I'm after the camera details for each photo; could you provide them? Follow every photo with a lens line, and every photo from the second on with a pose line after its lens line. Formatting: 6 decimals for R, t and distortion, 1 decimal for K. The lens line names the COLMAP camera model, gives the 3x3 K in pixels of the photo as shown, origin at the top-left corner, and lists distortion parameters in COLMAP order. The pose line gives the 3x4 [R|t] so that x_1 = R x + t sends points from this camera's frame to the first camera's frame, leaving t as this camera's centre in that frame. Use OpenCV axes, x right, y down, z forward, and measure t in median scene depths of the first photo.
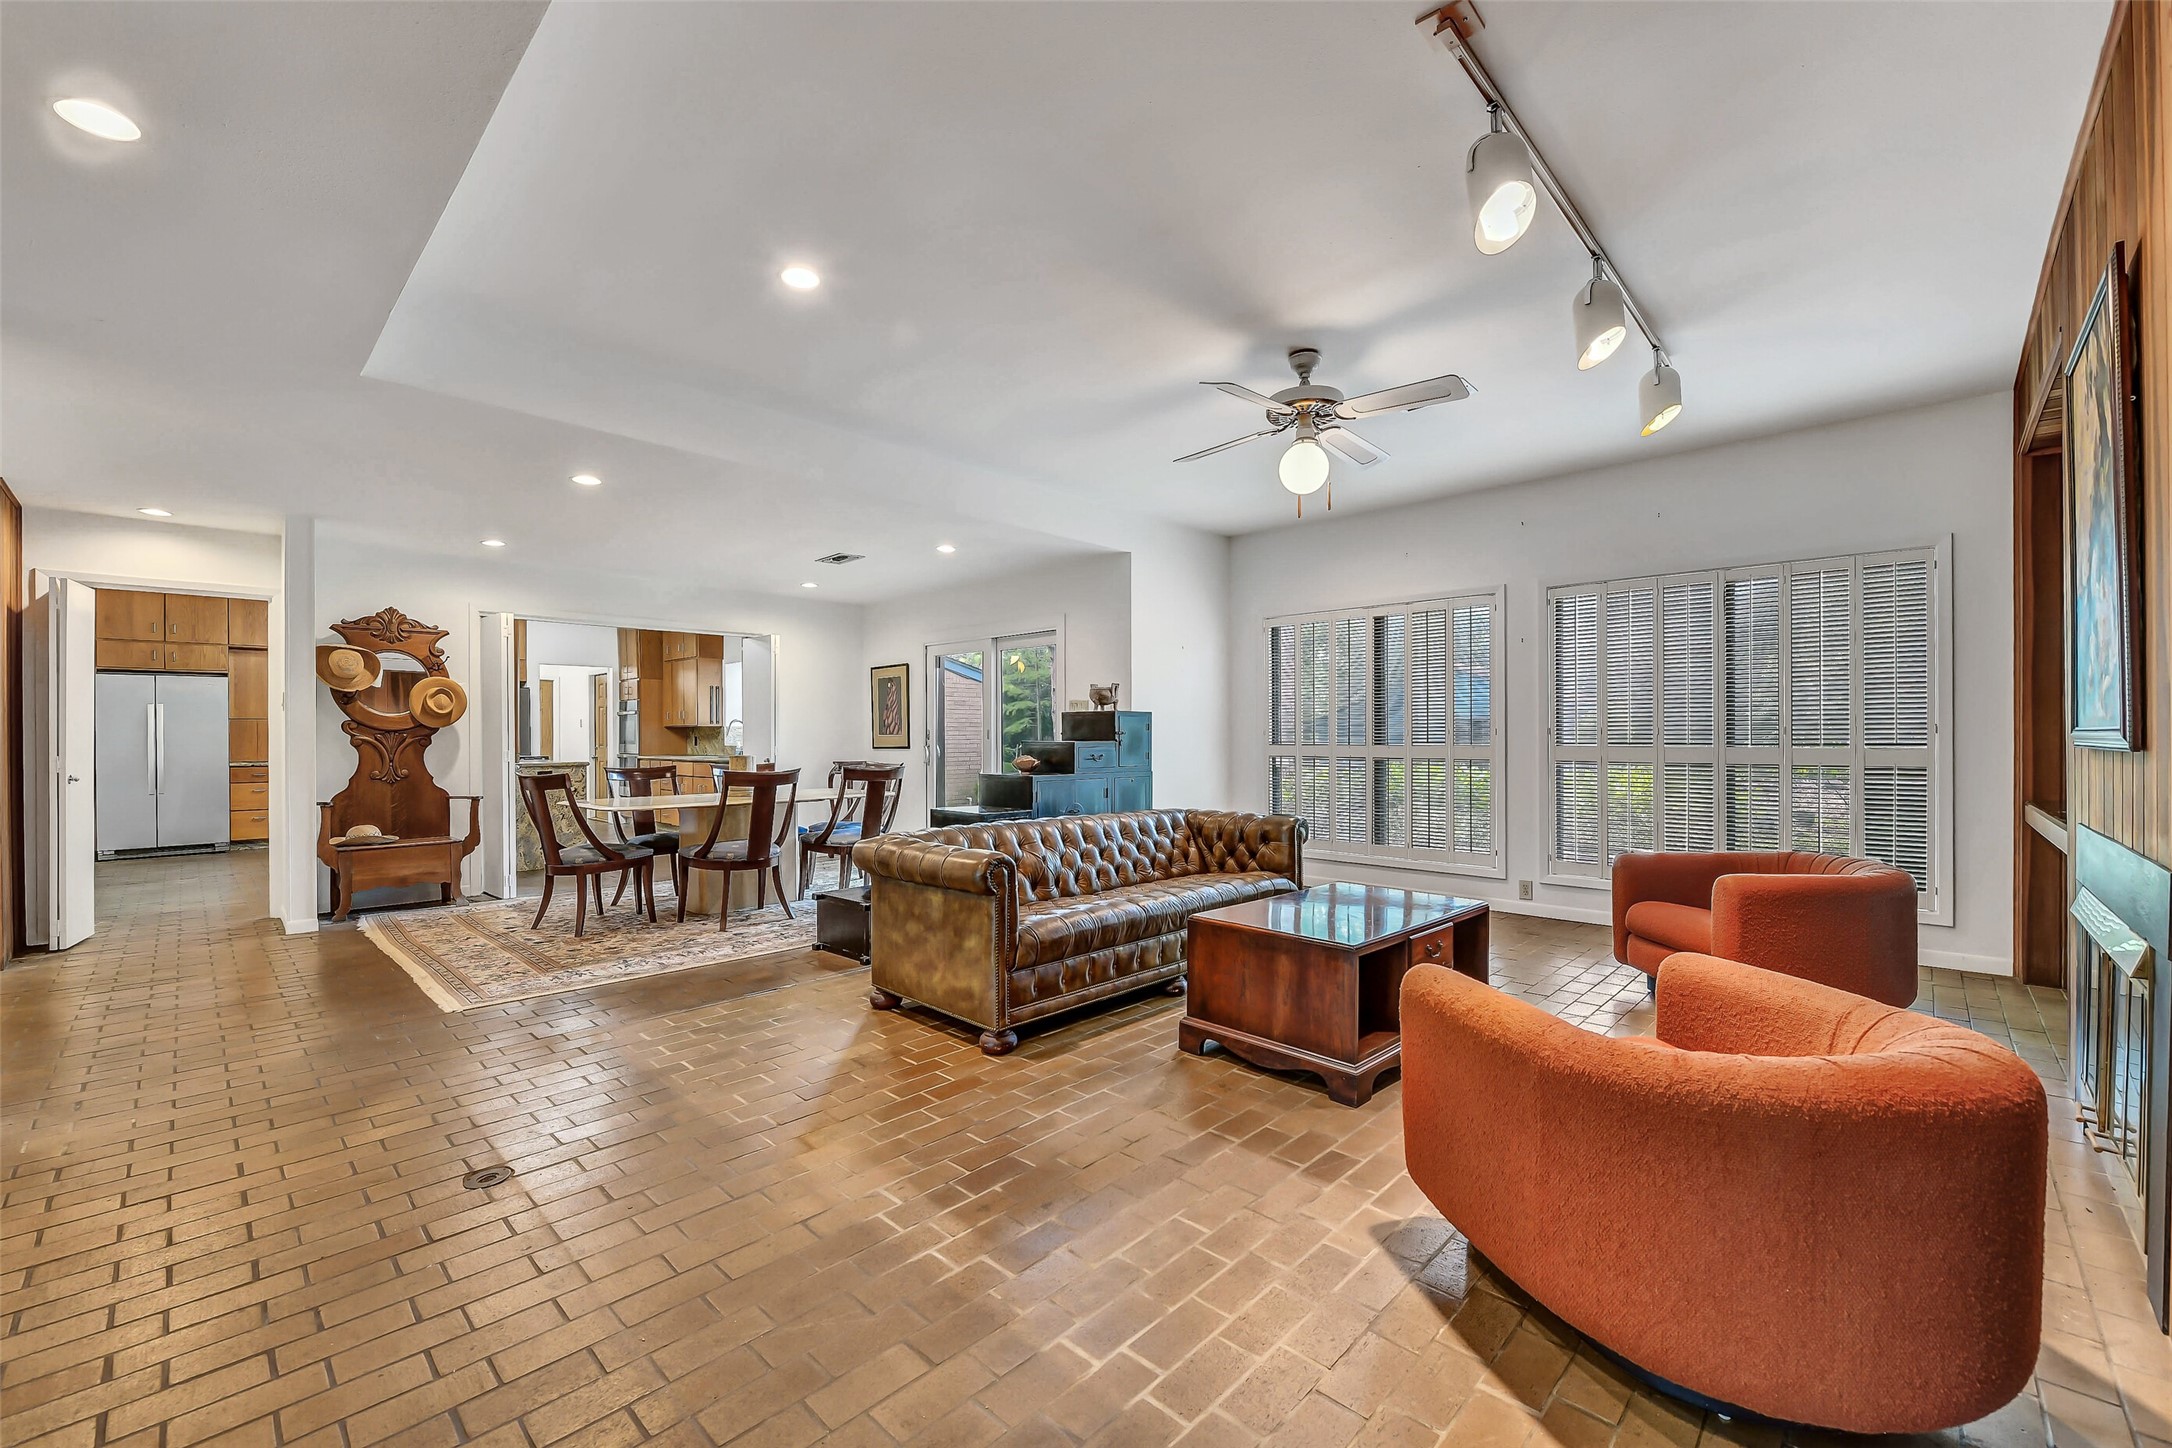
lens RADIAL K [[865.0, 0, 1083.8], [0, 865.0, 736.8], [0, 0, 1]] dist [-0.002903, 0.000327]
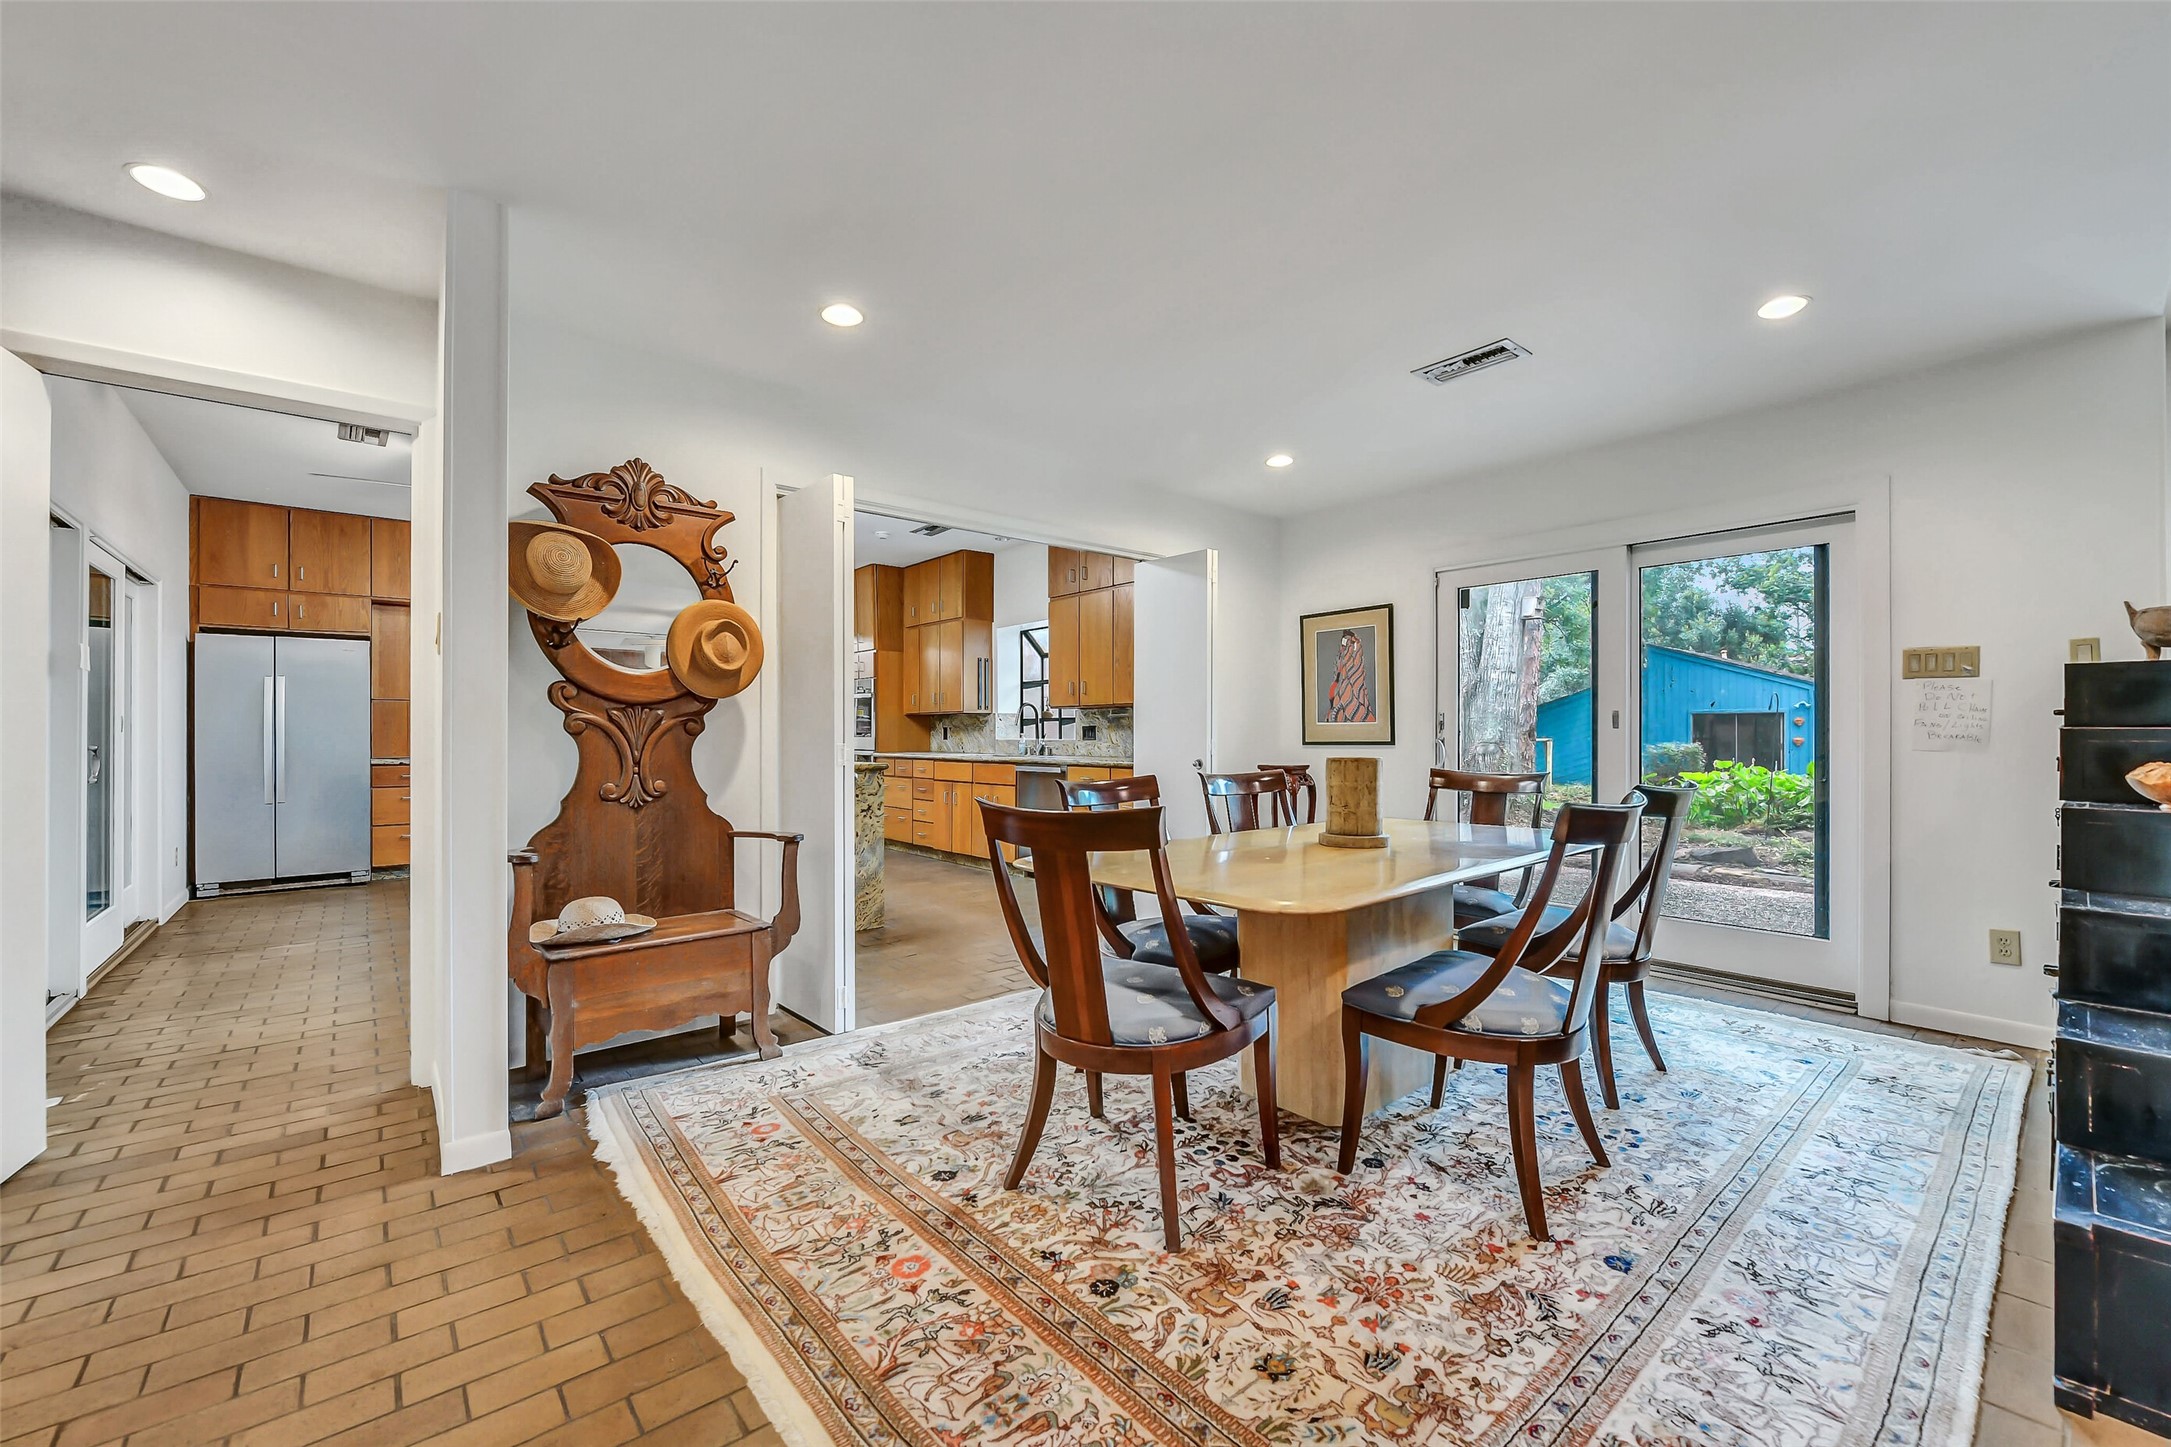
lens RADIAL K [[864.6, 0, 1094.5], [0, 864.6, 727.0], [0, 0, 1]] dist [-0.002903, 0.000327]
pose [[0.995178, 0.002942, -0.098043, -0.472125], [-0.003764, 0.999959, -0.008196, 0.009470], [0.098015, 0.008525, 0.995148, 0.509202]]
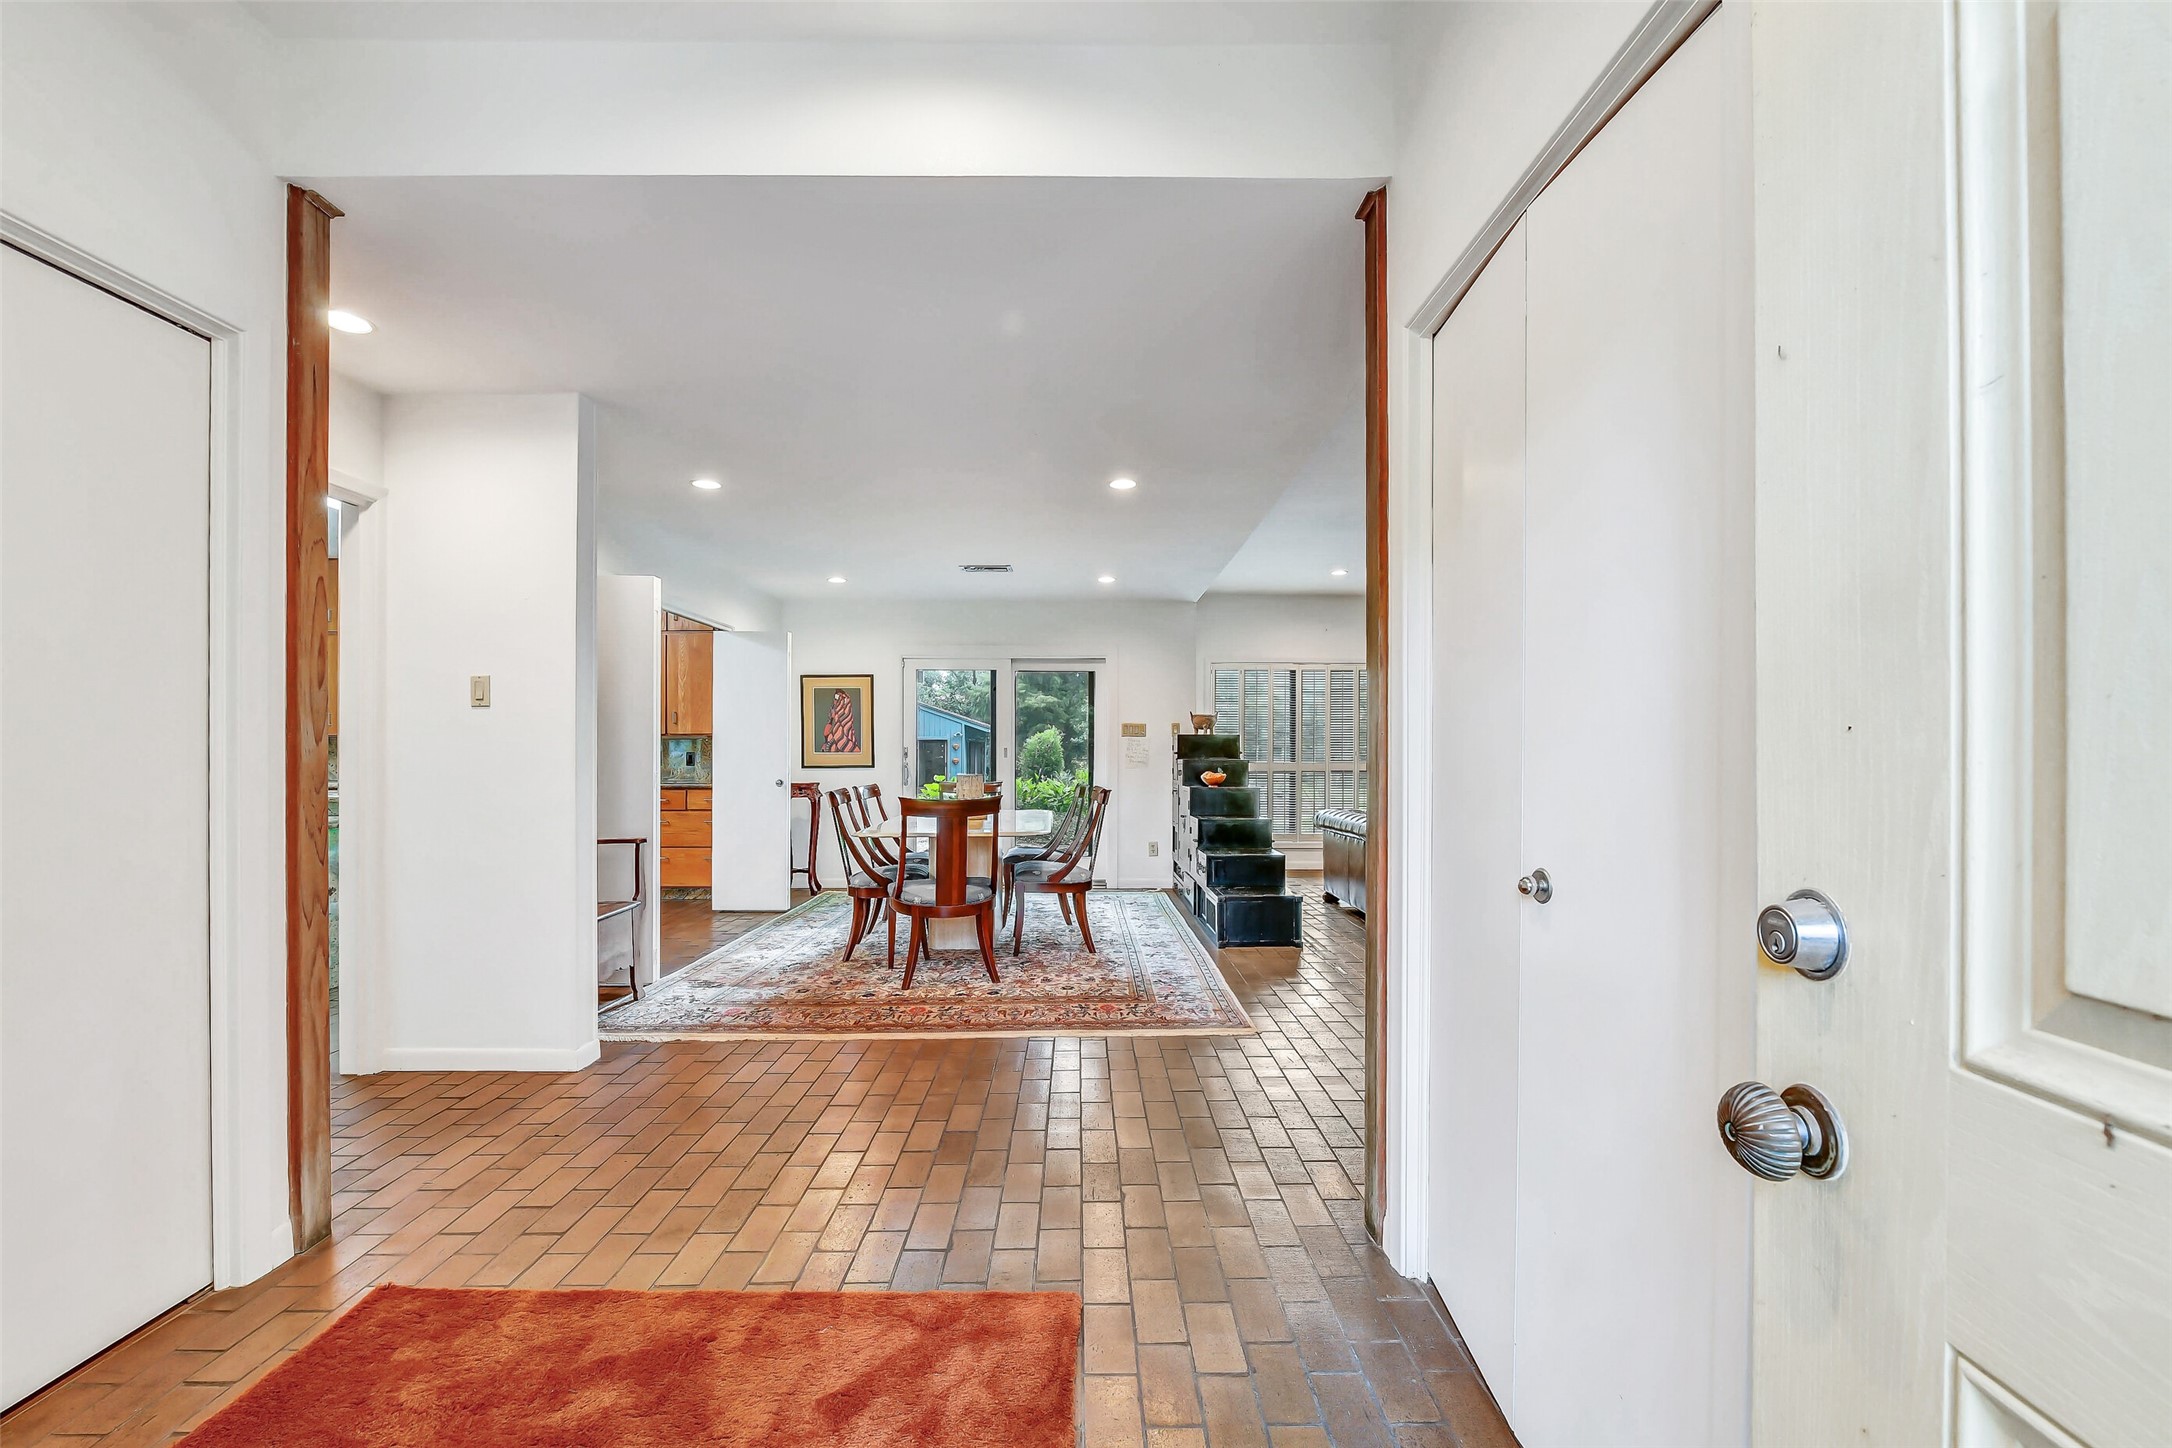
lens RADIAL K [[865.0, 0, 1071.2], [0, 865.0, 745.8], [0, 0, 1]] dist [-0.002903, 0.000327]
pose [[0.727535, 0.009930, 0.685999, -0.913659], [-0.003120, 0.999933, -0.011165, 0.000347], [-0.686063, 0.005983, 0.727517, 0.252459]]
